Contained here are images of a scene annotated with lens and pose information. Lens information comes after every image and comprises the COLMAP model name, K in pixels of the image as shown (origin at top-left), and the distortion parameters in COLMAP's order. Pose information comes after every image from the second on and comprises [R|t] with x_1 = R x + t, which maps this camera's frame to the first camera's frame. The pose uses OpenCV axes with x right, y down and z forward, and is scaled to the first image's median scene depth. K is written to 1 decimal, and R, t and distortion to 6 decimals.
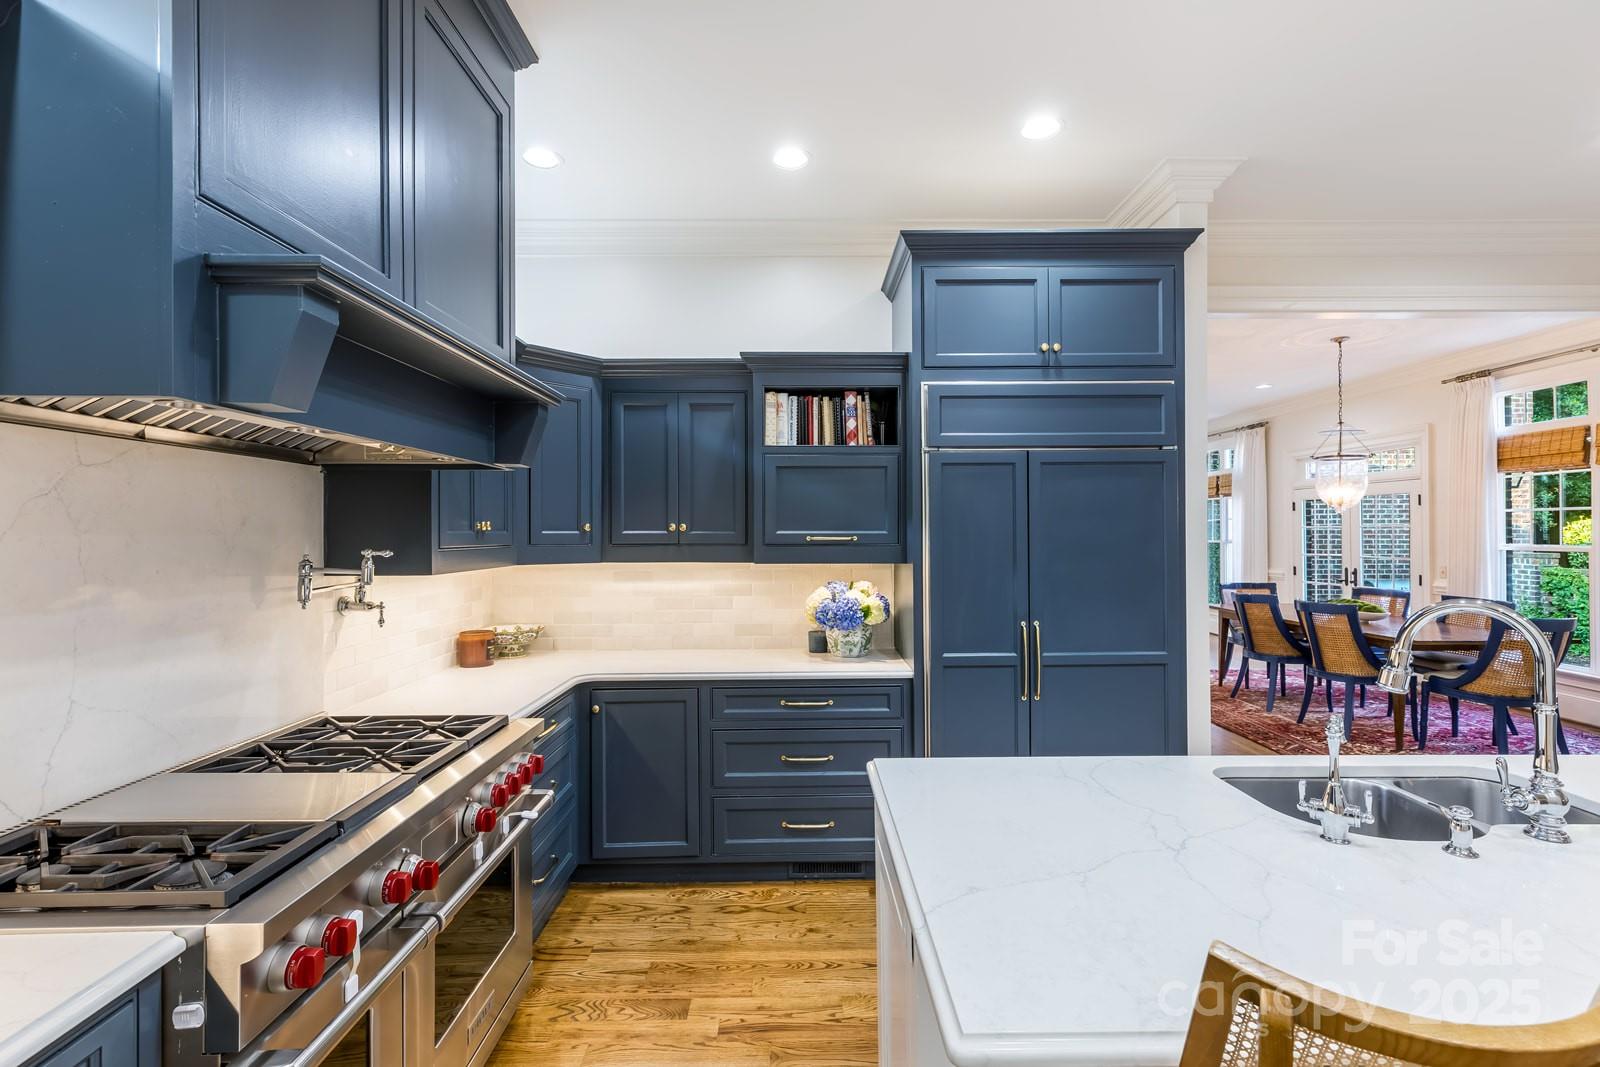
lens RADIAL K [[726.6, 0, 805.7], [0, 726.6, 530.1], [0, 0, 1]] dist [0.003027, 0.000477]
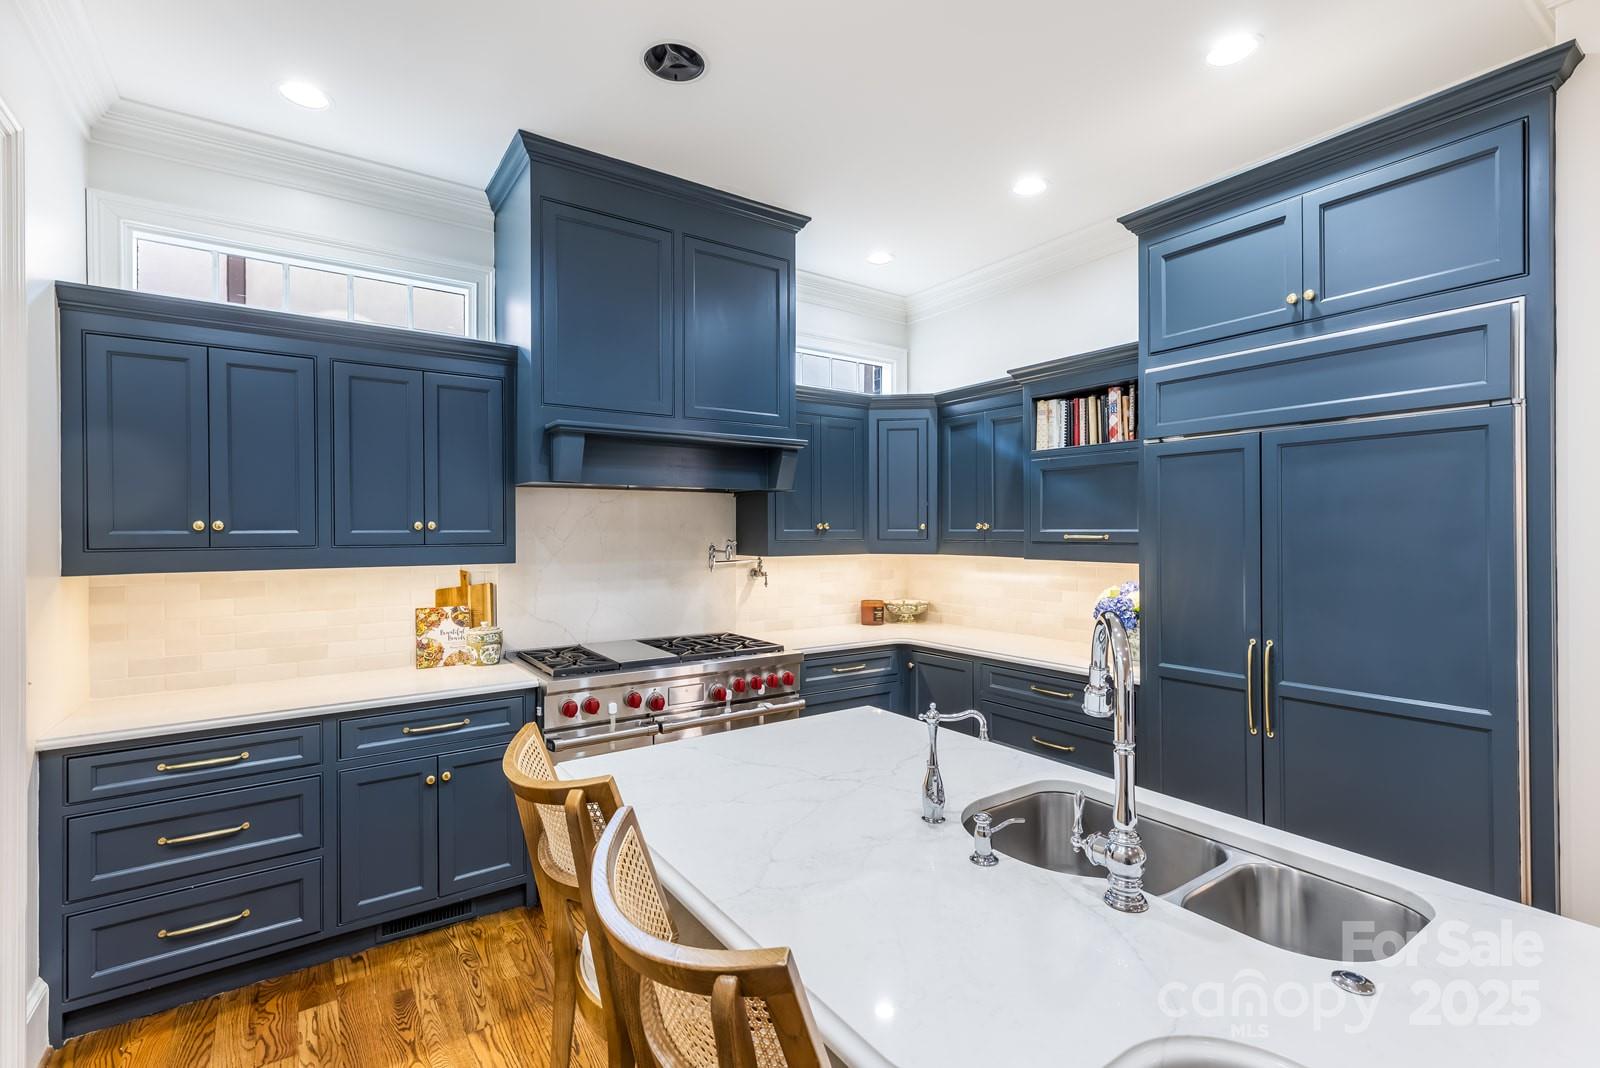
lens RADIAL K [[726.6, 0, 805.7], [0, 726.6, 530.7], [0, 0, 1]] dist [0.003027, 0.000477]
pose [[0.562348, 0.002302, -0.826897, 0.655502], [0.003212, 0.999983, 0.004968, -0.003488], [0.826894, -0.005450, 0.562331, 0.104748]]
